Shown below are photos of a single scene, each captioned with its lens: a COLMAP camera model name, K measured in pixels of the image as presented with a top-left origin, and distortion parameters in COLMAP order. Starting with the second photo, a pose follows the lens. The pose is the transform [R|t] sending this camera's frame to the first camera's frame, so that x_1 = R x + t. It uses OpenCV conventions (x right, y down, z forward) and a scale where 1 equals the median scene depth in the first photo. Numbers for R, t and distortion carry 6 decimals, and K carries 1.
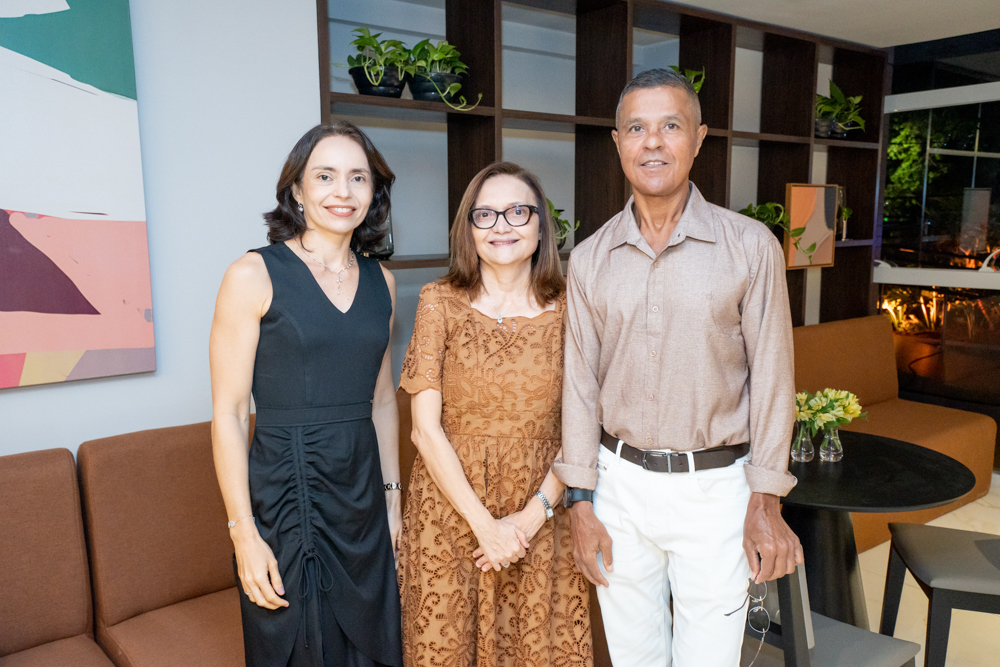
lens RADIAL K [[851.5, 0, 499.4], [0, 851.5, 336.0], [0, 0, 1]] dist [0.040041, 0.019107]
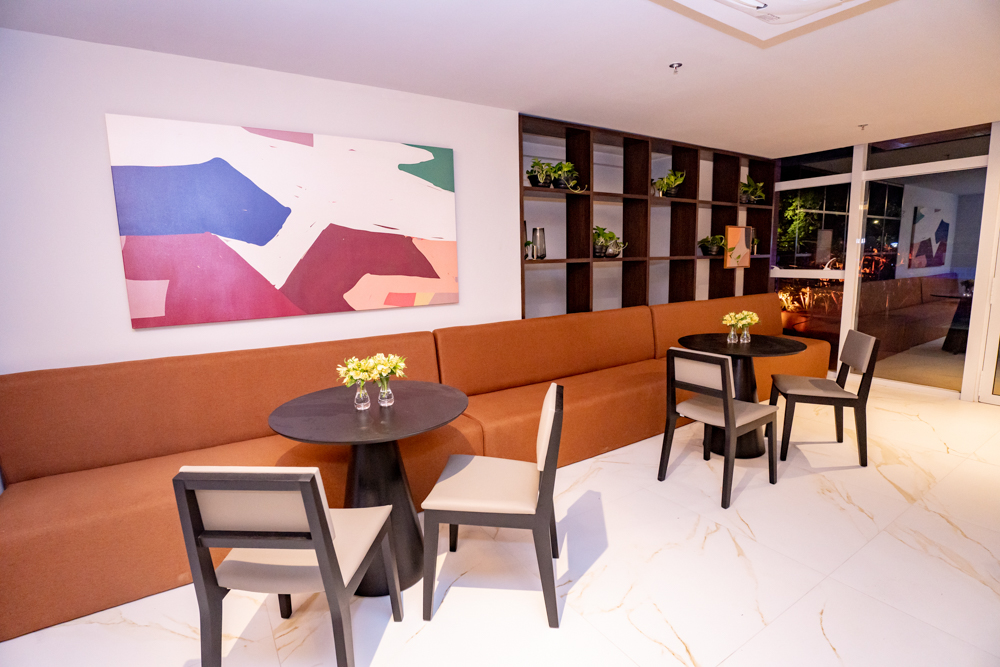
lens RADIAL K [[485.5, 0, 505.9], [0, 485.5, 331.6], [0, 0, 1]] dist [-0.042552, 0.010737]
pose [[0.994456, -0.000280, -0.105150, -0.064588], [0.001947, 0.999874, 0.015754, 0.054663], [0.105133, -0.015872, 0.994332, -0.195307]]
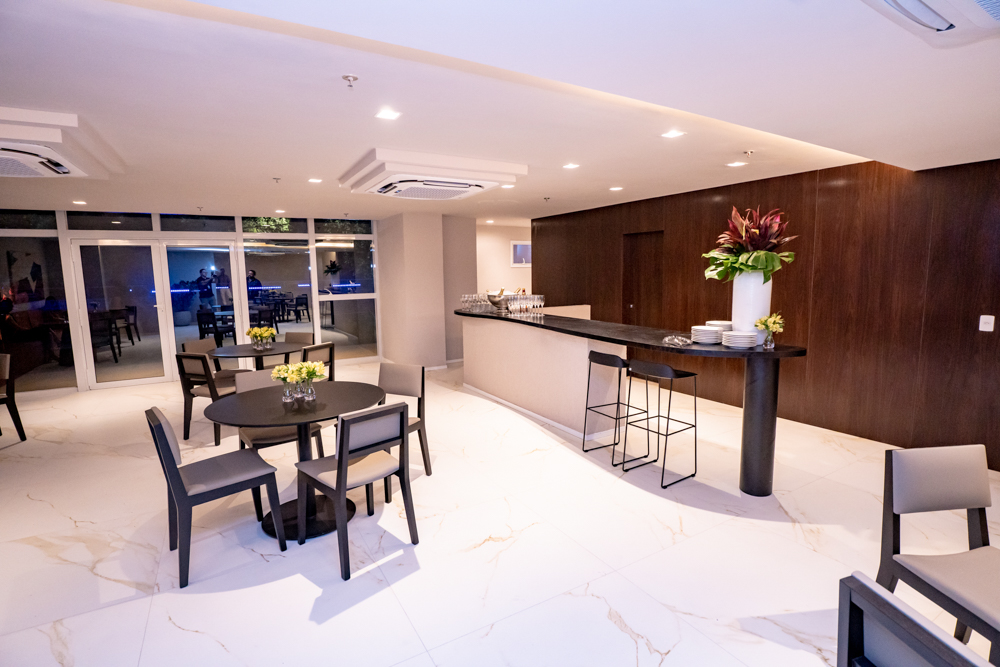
lens RADIAL K [[485.5, 0, 507.2], [0, 485.5, 332.3], [0, 0, 1]] dist [-0.042552, 0.010737]
pose [[0.152611, -0.119045, 0.981090, -0.408140], [0.144358, 0.984756, 0.097034, 0.081675], [-0.977686, 0.126820, 0.167469, -0.655145]]
